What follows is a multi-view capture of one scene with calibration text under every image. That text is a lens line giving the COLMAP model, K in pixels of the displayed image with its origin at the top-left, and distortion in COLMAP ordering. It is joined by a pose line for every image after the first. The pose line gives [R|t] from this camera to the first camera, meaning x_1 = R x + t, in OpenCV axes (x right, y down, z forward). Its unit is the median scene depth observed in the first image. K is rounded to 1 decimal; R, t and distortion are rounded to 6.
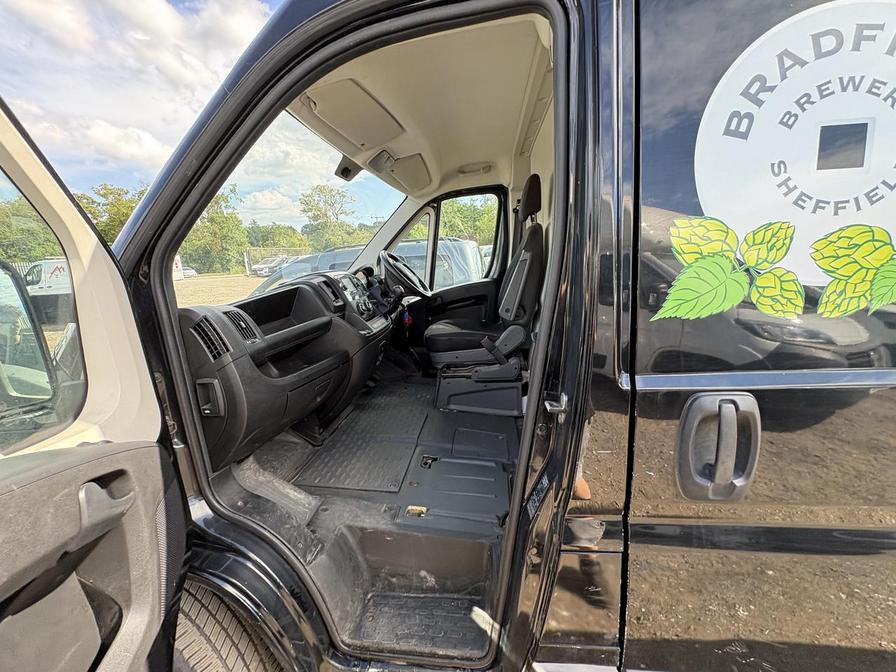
lens RADIAL K [[361.5, 0, 448.0], [0, 361.5, 336.0], [0, 0, 1]] dist [0.001810, 0.000661]
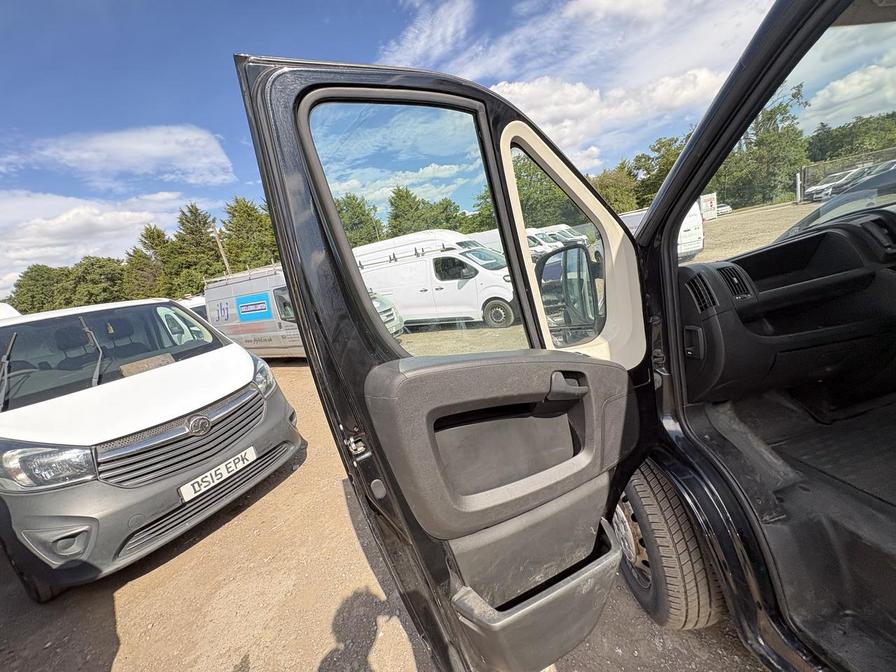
lens RADIAL K [[361.5, 0, 448.0], [0, 361.5, 336.0], [0, 0, 1]] dist [0.001810, 0.000661]
pose [[0.316925, 0.177663, -0.931662, 0.098792], [-0.024134, 0.983492, 0.179337, -0.022289], [0.948143, -0.034352, 0.315981, -0.074457]]
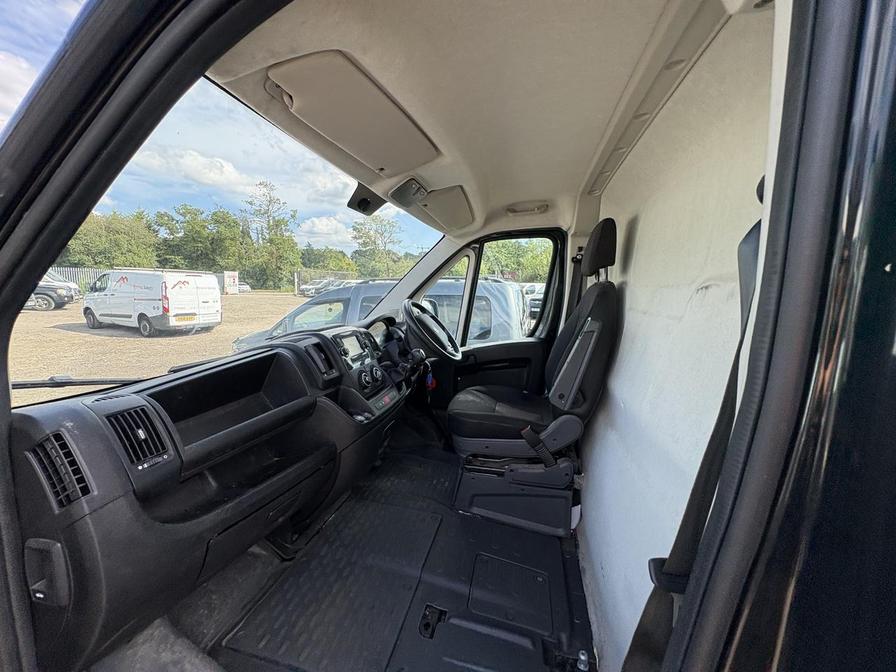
lens RADIAL K [[361.6, 0, 449.3], [0, 361.6, 334.4], [0, 0, 1]] dist [-0.001763, -0.000212]
pose [[0.991751, 0.082966, -0.097703, 0.000398], [-0.091259, 0.992303, -0.083705, -0.106893], [0.090006, 0.091931, 0.991689, 0.228376]]
